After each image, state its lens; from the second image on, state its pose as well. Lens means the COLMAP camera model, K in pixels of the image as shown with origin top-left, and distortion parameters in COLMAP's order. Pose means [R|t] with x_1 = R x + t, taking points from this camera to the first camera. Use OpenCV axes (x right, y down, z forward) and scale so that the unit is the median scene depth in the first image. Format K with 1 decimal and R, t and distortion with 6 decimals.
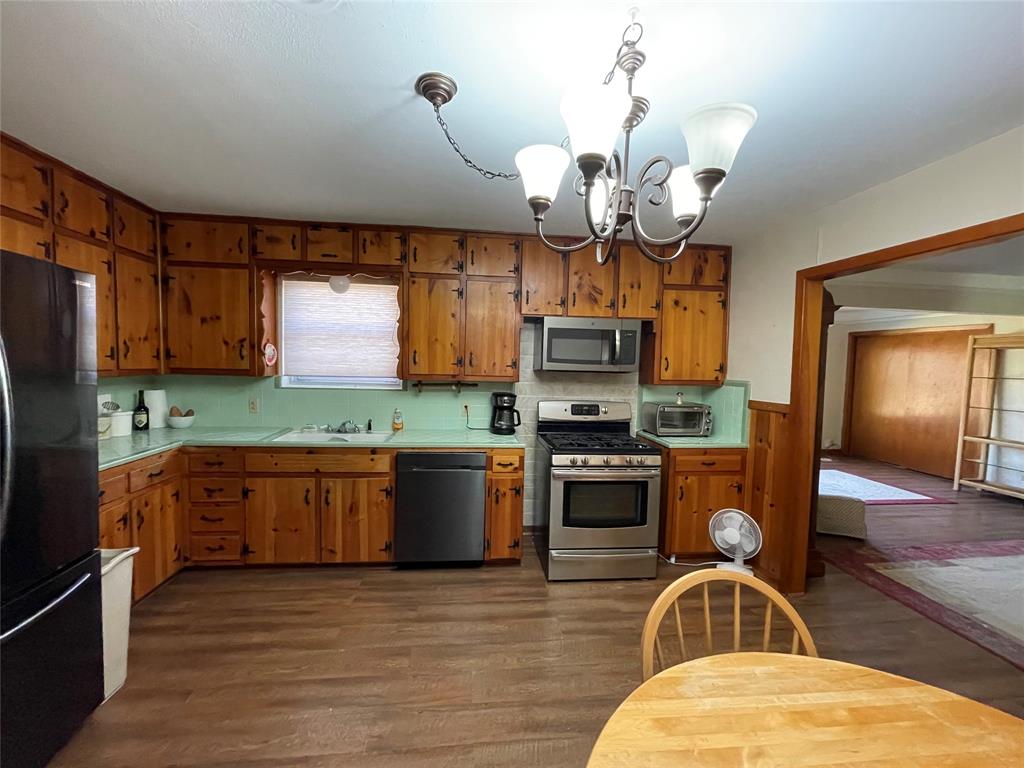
lens RADIAL K [[411.7, 0, 513.3], [0, 411.7, 387.9], [0, 0, 1]] dist [-0.003765, -0.000668]
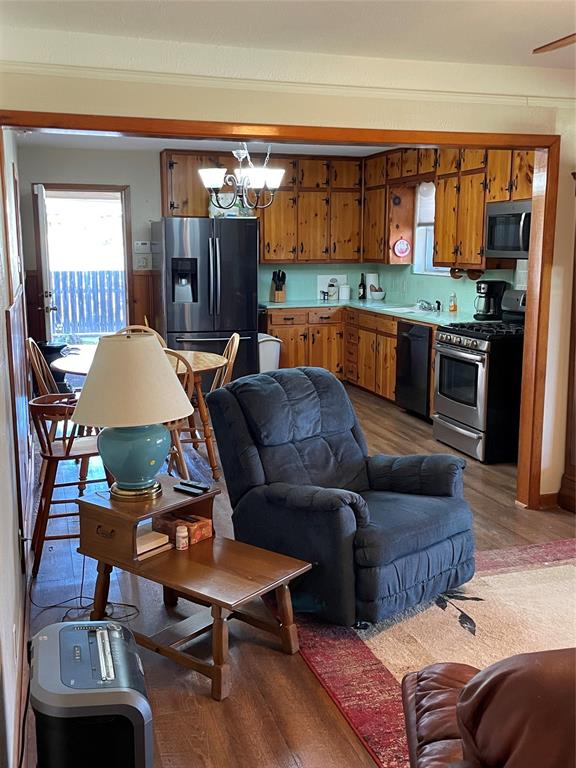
lens RADIAL K [[791.2, 0, 279.6], [0, 791.2, 385.4], [0, 0, 1]] dist [0.092500, 0.000000]
pose [[0.184885, 0.147292, -0.971660, 2.110695], [-0.053337, 0.988751, 0.139734, 0.023428], [0.981312, 0.025991, 0.190661, 0.122973]]
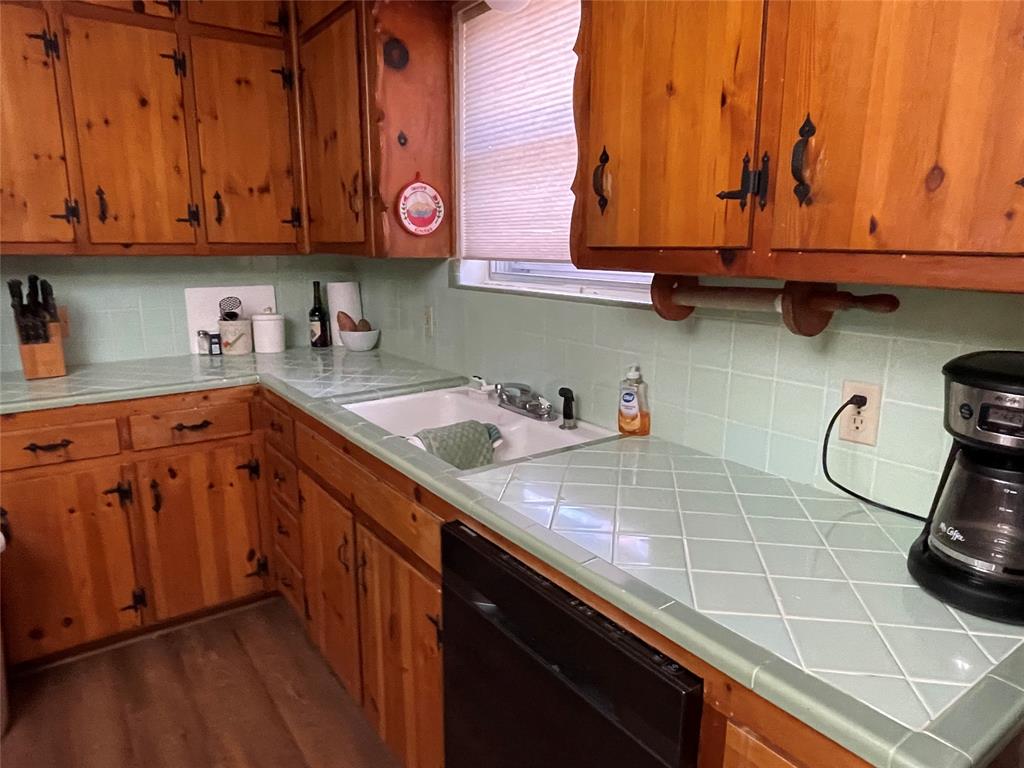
lens RADIAL K [[672.1, 0, 512.7], [0, 672.1, 394.7], [0, 0, 1]] dist [0.003449, -0.015112]
pose [[0.485049, 0.170276, -0.857749, 0.122709], [-0.045632, 0.984452, 0.169624, -0.011740], [0.873295, -0.043135, 0.485278, 0.784295]]
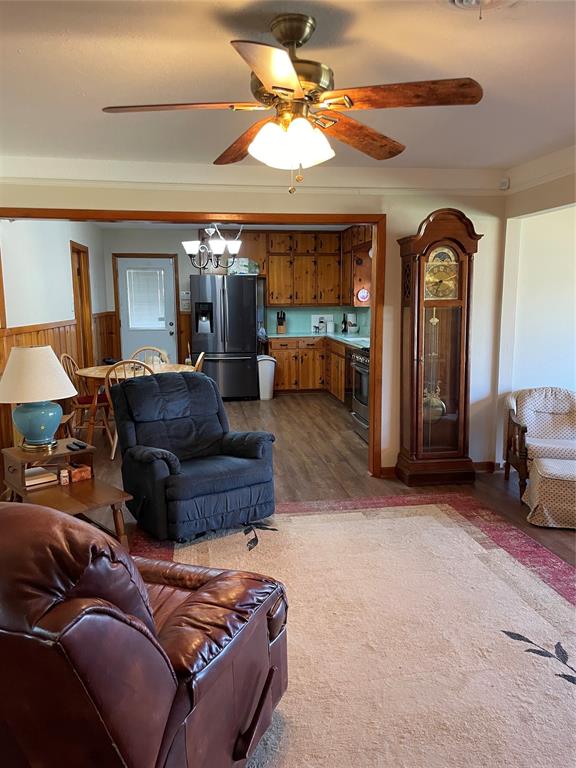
lens RADIAL K [[578.4, 0, 283.3], [0, 578.4, 388.6], [0, 0, 1]] dist [0.045411, -0.001673]
pose [[0.024439, 0.131976, -0.990952, 2.270297], [-0.052719, 0.990038, 0.130555, 0.016756], [0.998310, 0.049051, 0.031153, 0.613268]]
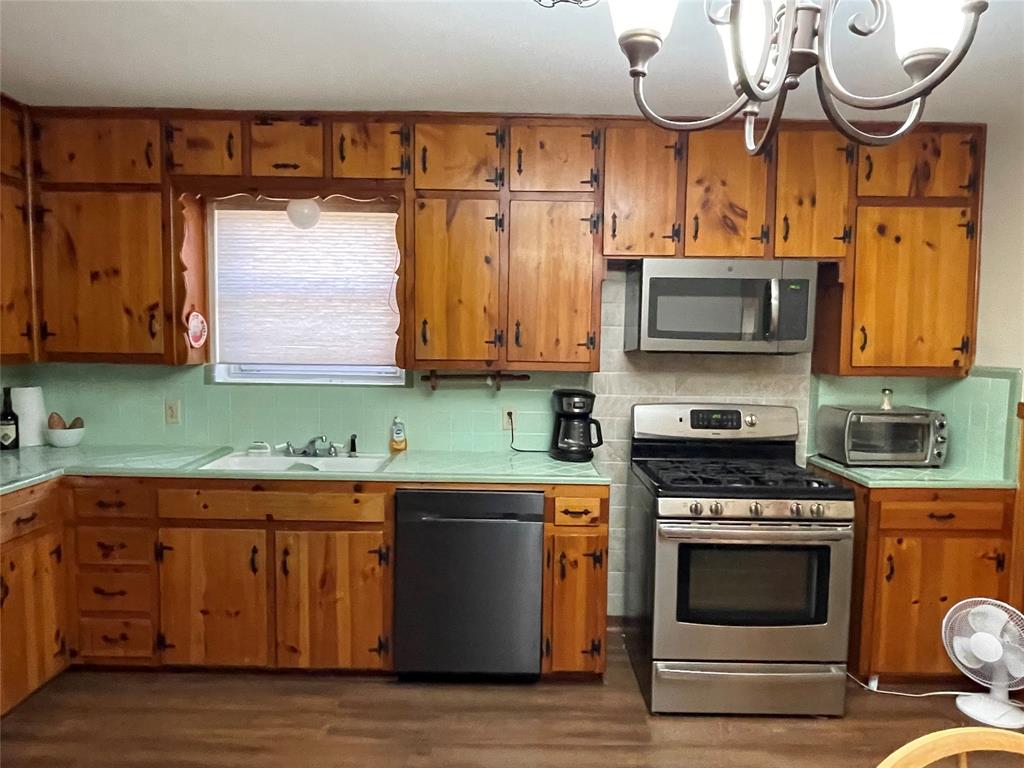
lens RADIAL K [[672.1, 0, 518.9], [0, 672.1, 392.0], [0, 0, 1]] dist [0.003449, -0.015112]
pose [[0.994699, -0.002137, -0.102803, -0.002292], [0.003722, 0.999877, 0.015229, -0.000710], [0.102758, -0.015531, 0.994585, 0.040576]]
